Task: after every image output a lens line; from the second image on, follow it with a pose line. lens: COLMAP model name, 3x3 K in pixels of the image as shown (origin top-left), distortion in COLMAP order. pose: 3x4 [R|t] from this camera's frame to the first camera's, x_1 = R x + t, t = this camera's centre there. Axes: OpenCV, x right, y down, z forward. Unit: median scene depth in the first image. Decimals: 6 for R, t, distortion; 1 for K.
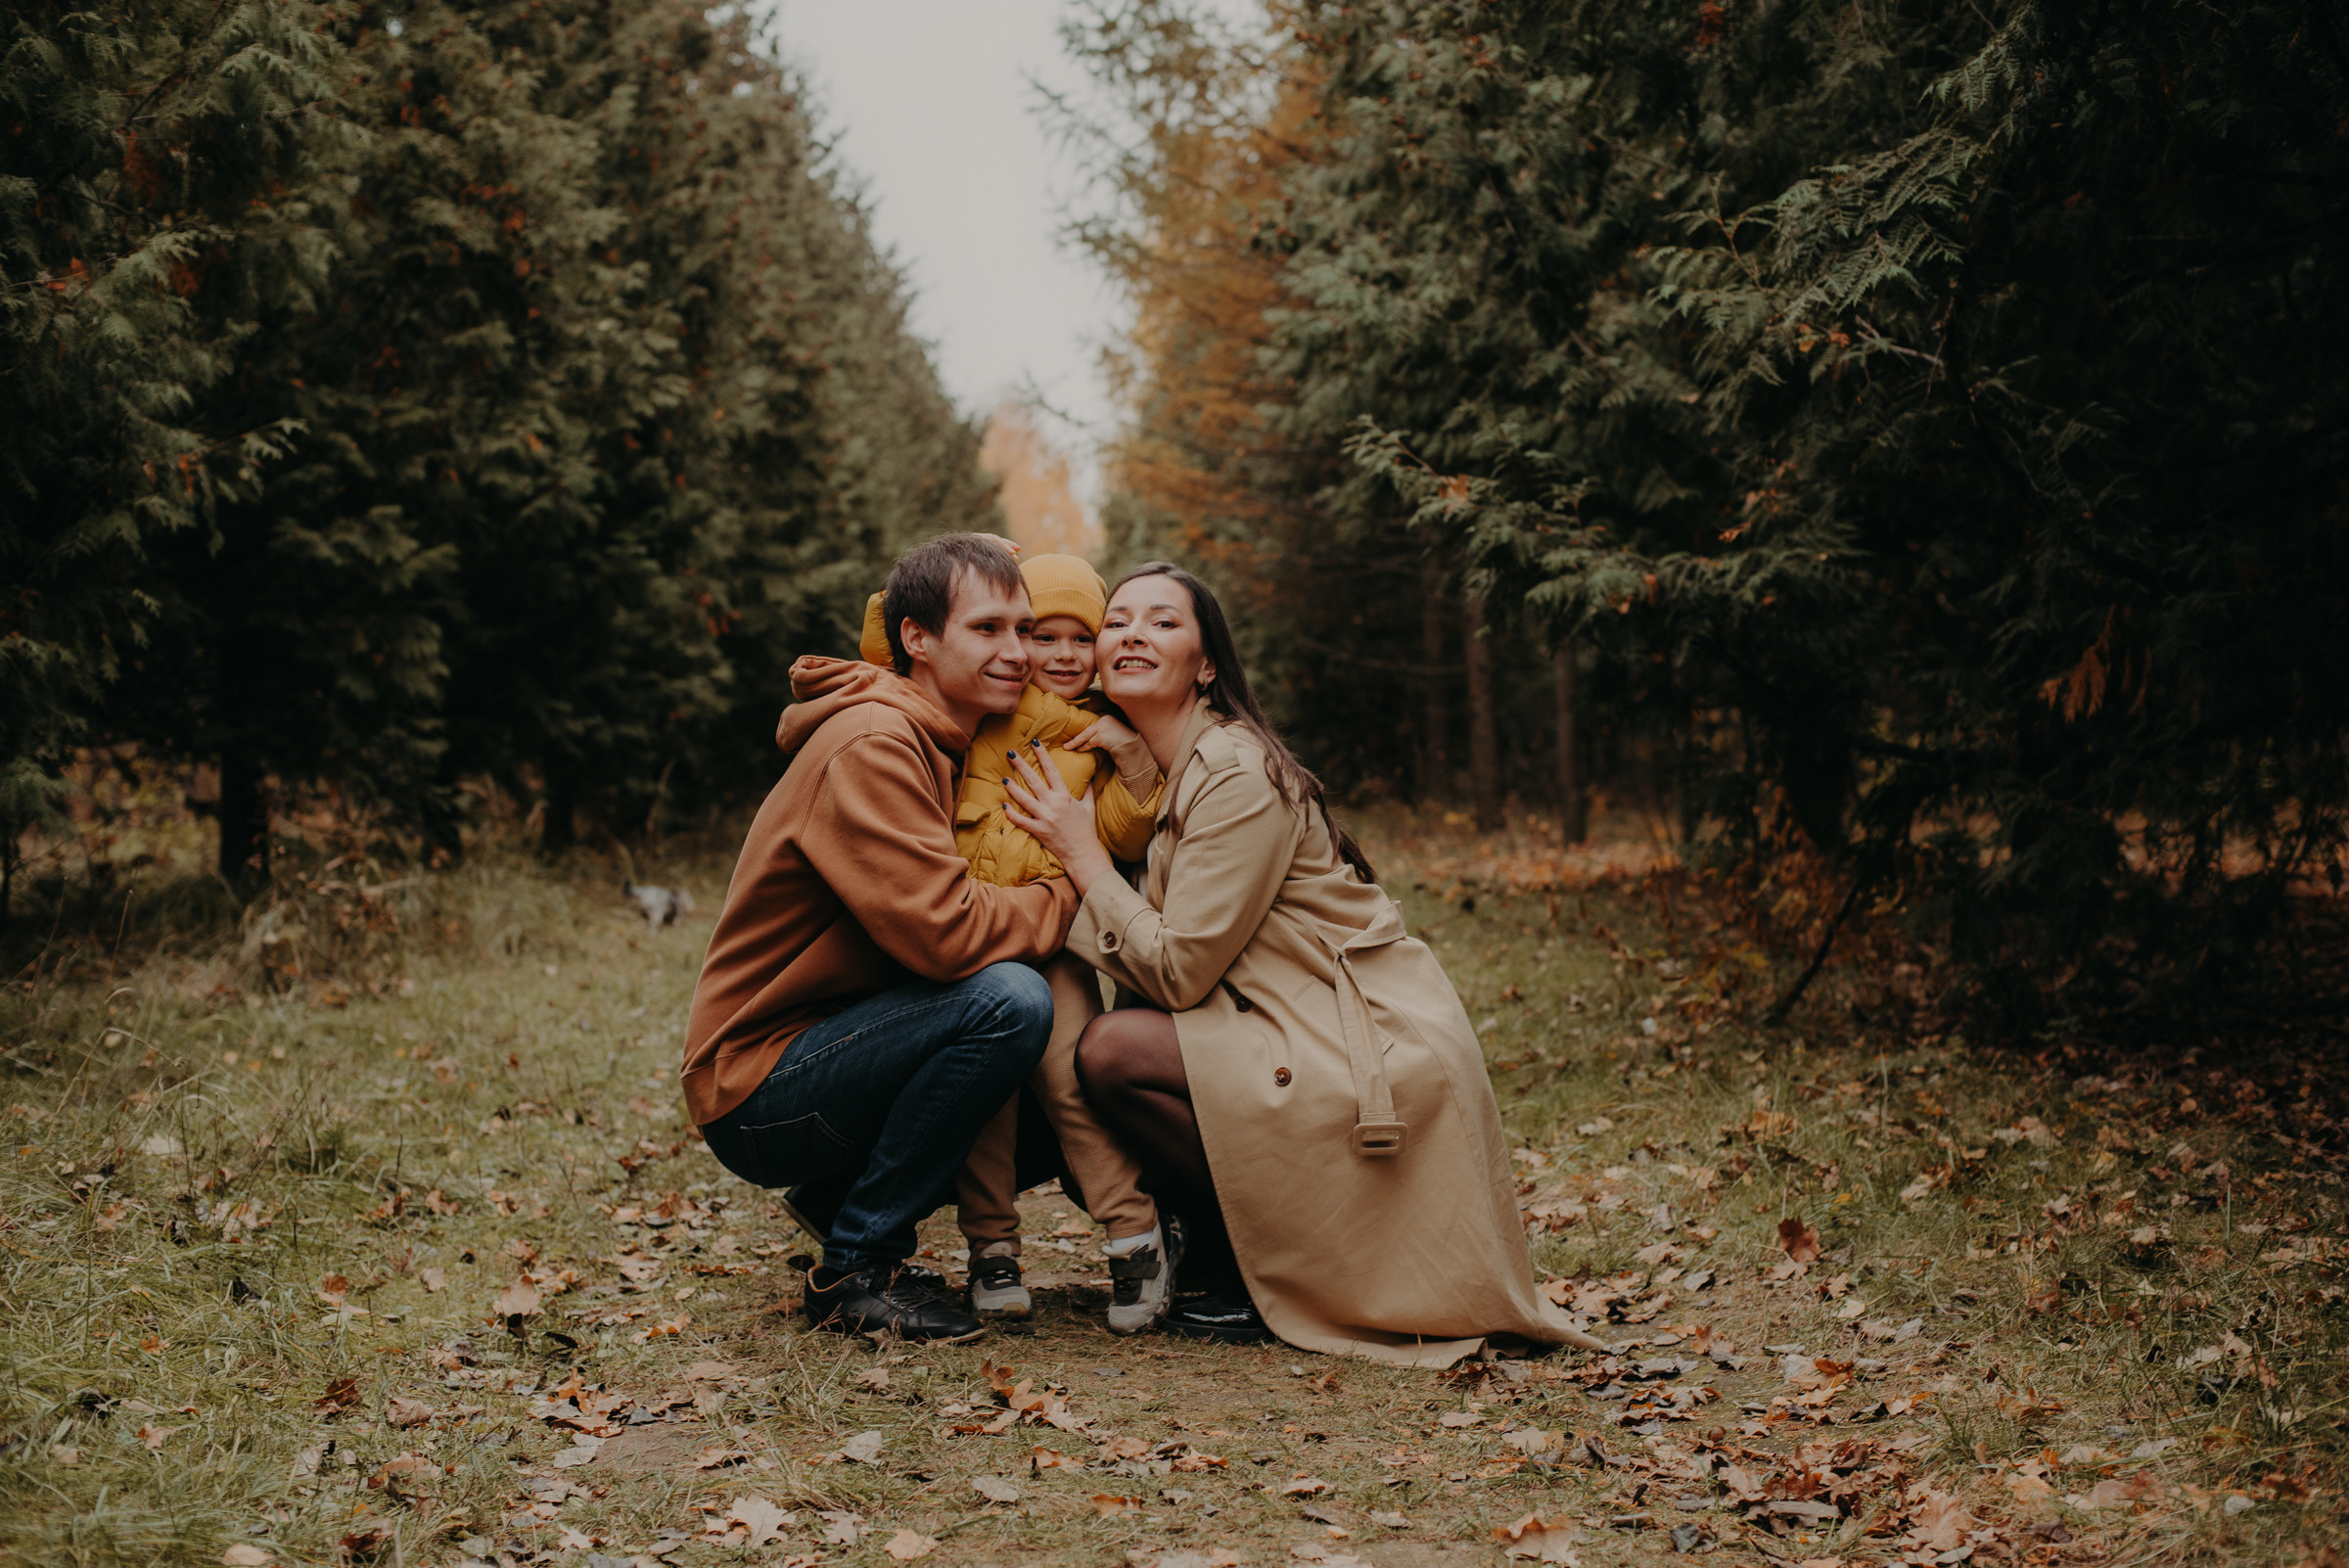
lens RADIAL K [[3429.4, 0, 1174.5], [0, 3429.4, 784.0], [0, 0, 1]] dist [-0.107969, 0.069430]
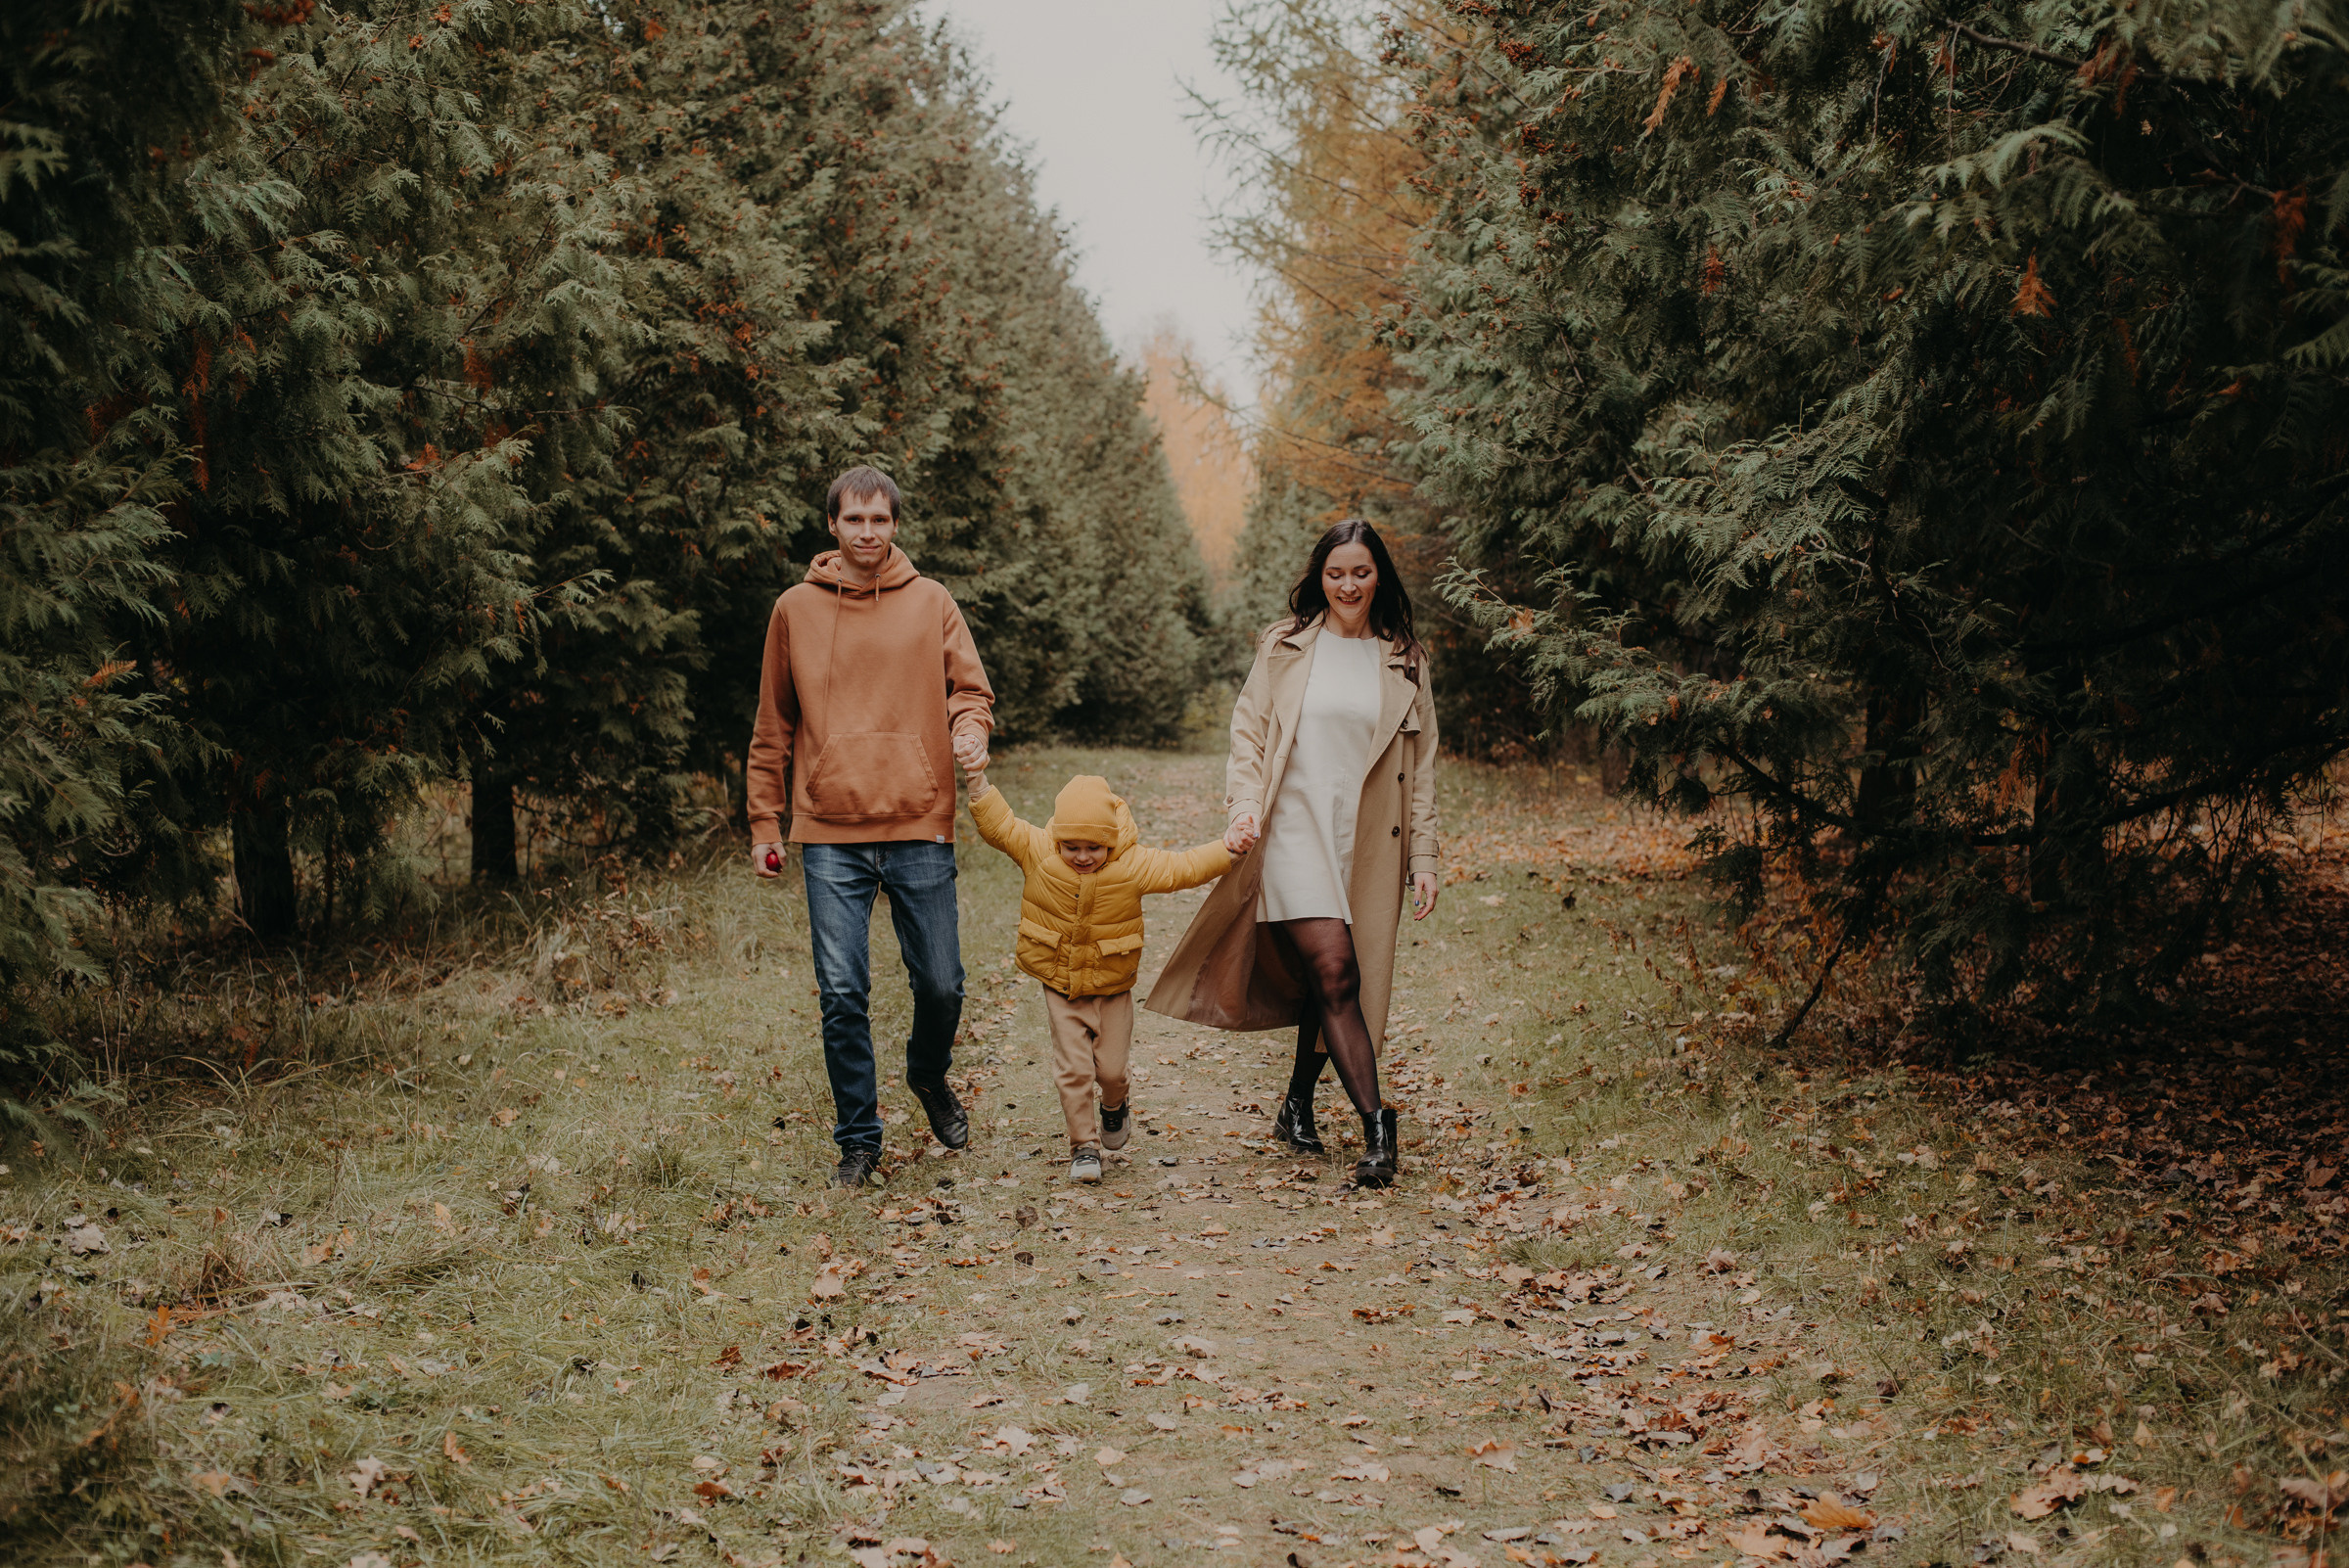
lens RADIAL K [[3429.4, 0, 1174.5], [0, 3429.4, 784.0], [0, 0, 1]] dist [-0.107969, 0.069430]
pose [[0.998901, -0.003786, -0.046713, 0.015243], [0.004984, 0.999661, 0.025551, -0.068251], [0.046601, -0.025756, 0.998582, -0.303453]]
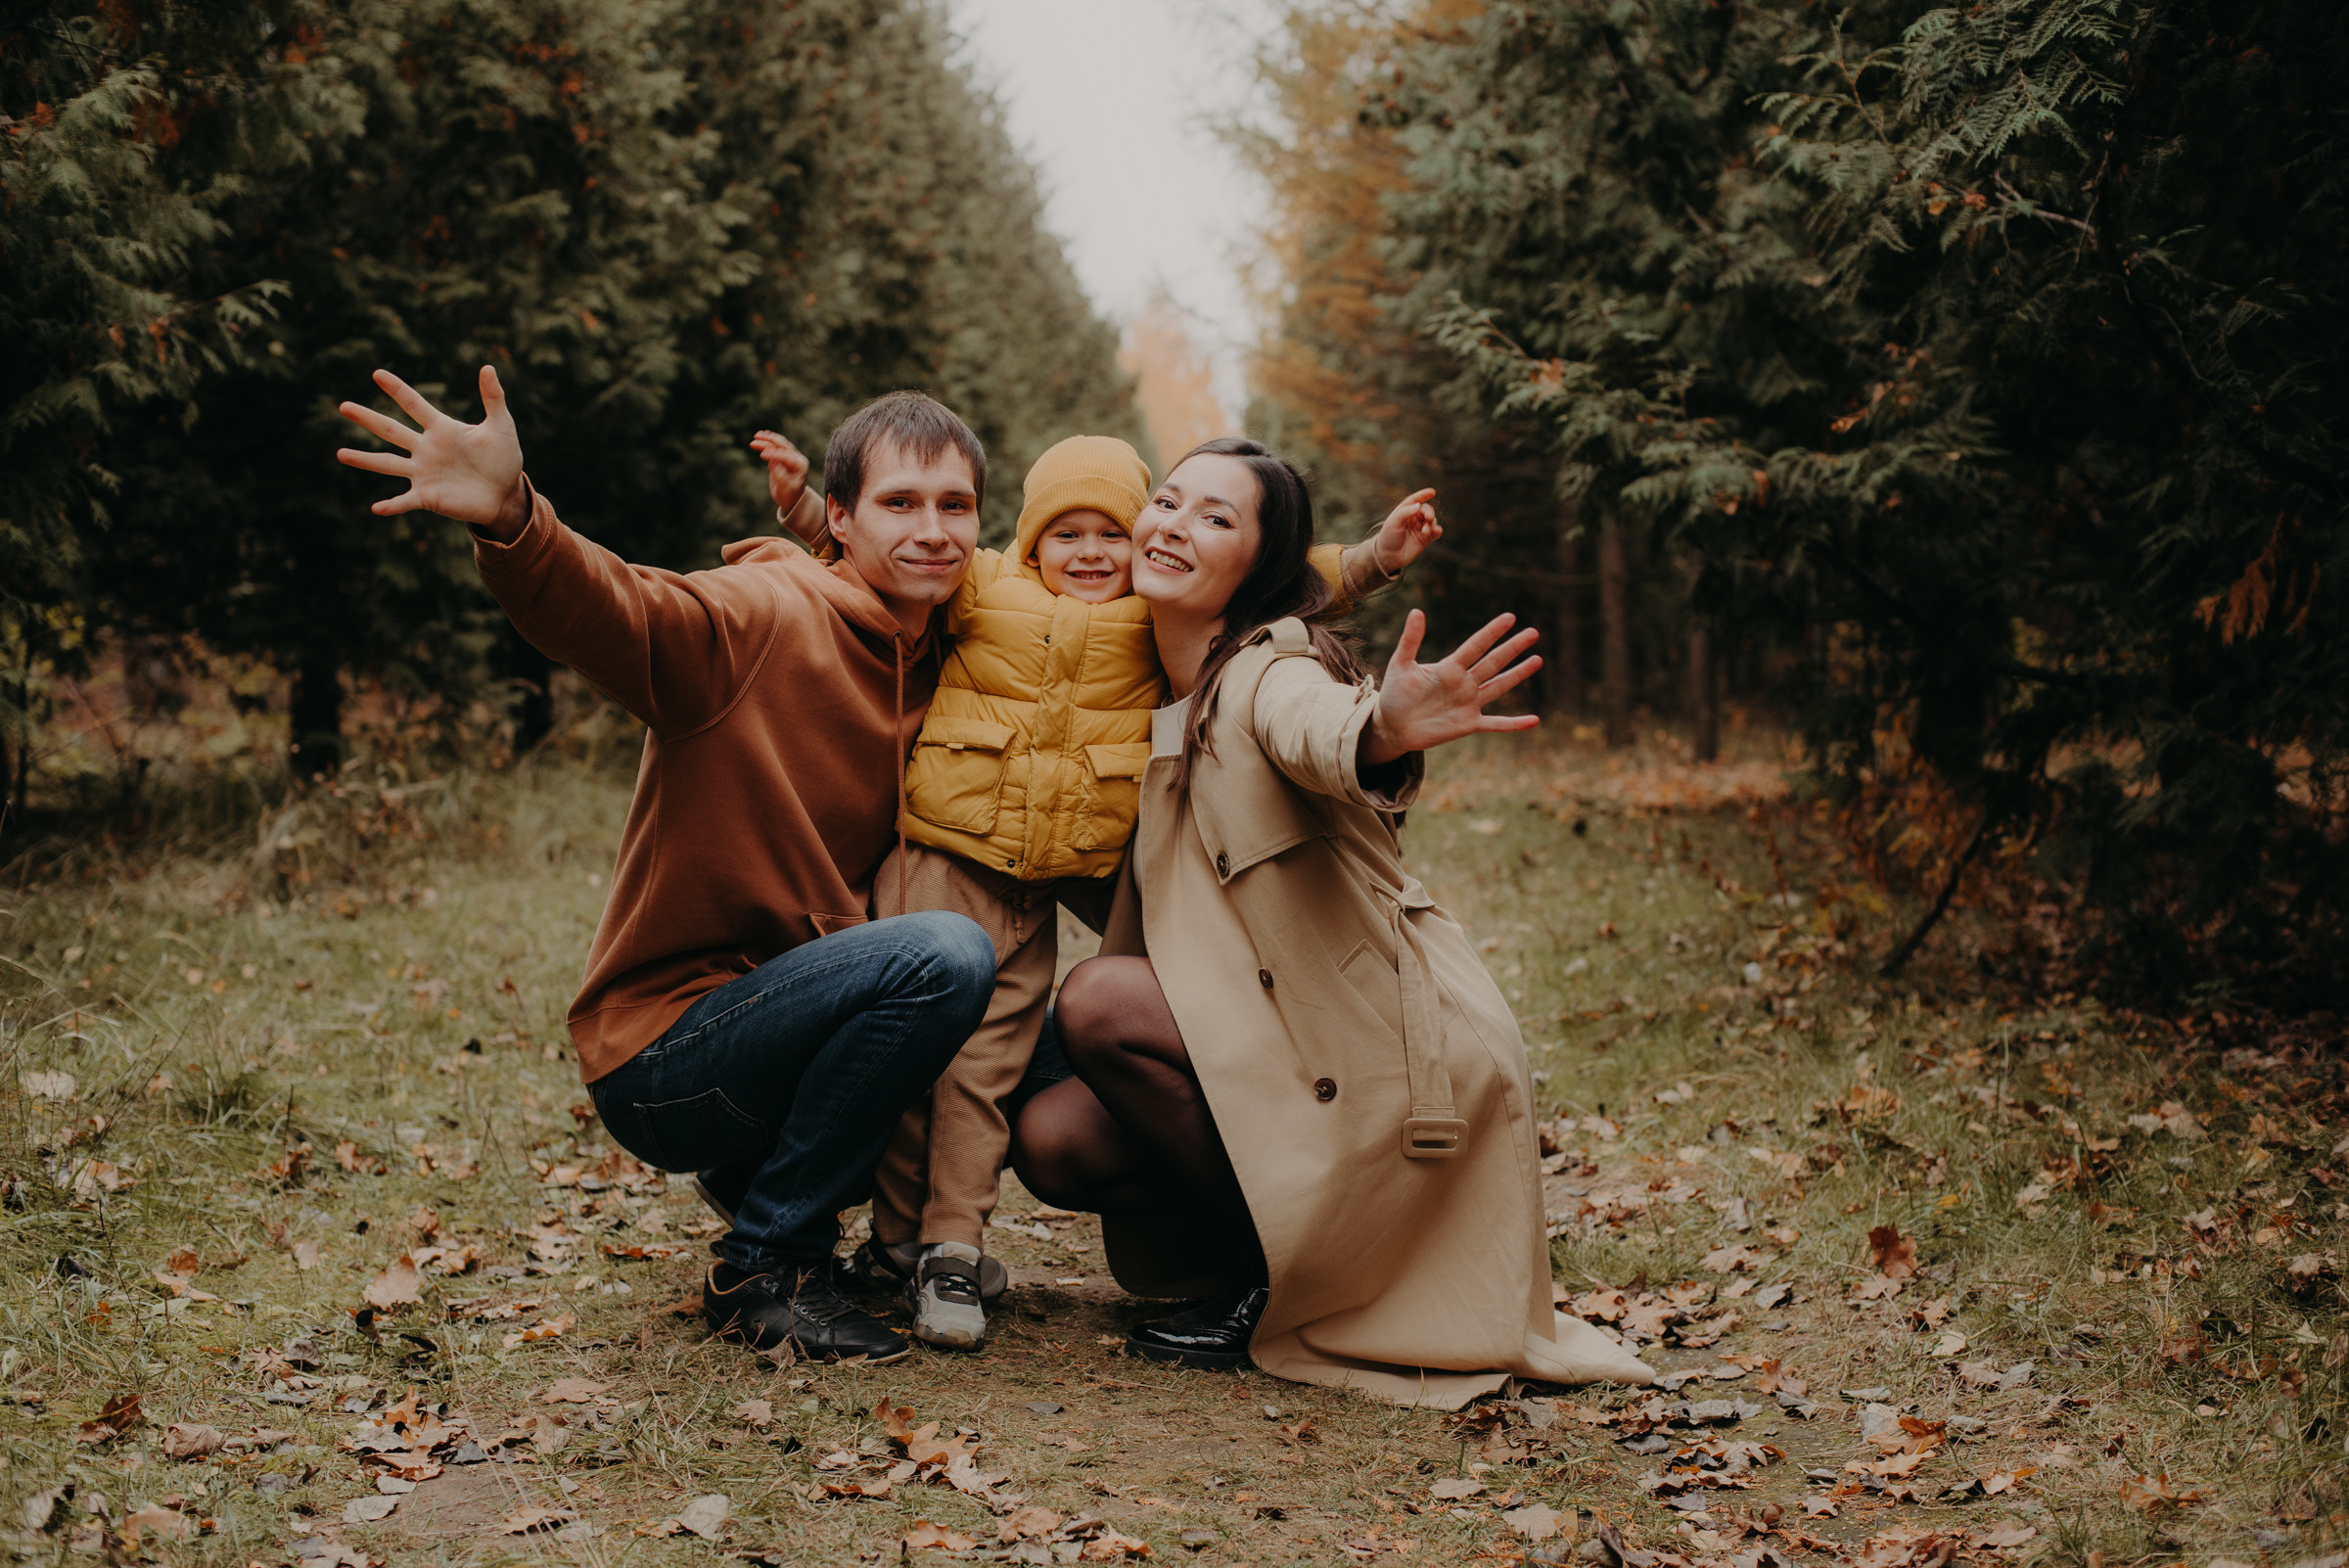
lens RADIAL K [[3423.2, 0, 1170.0], [0, 3423.2, 824.1], [0, 0, 1]] dist [-0.125339, 0.150773]
pose [[0.998875, 0.019546, -0.043211, 0.027494], [-0.017834, 0.999054, 0.039667, -0.001976], [0.043945, -0.038851, 0.998278, 0.110606]]
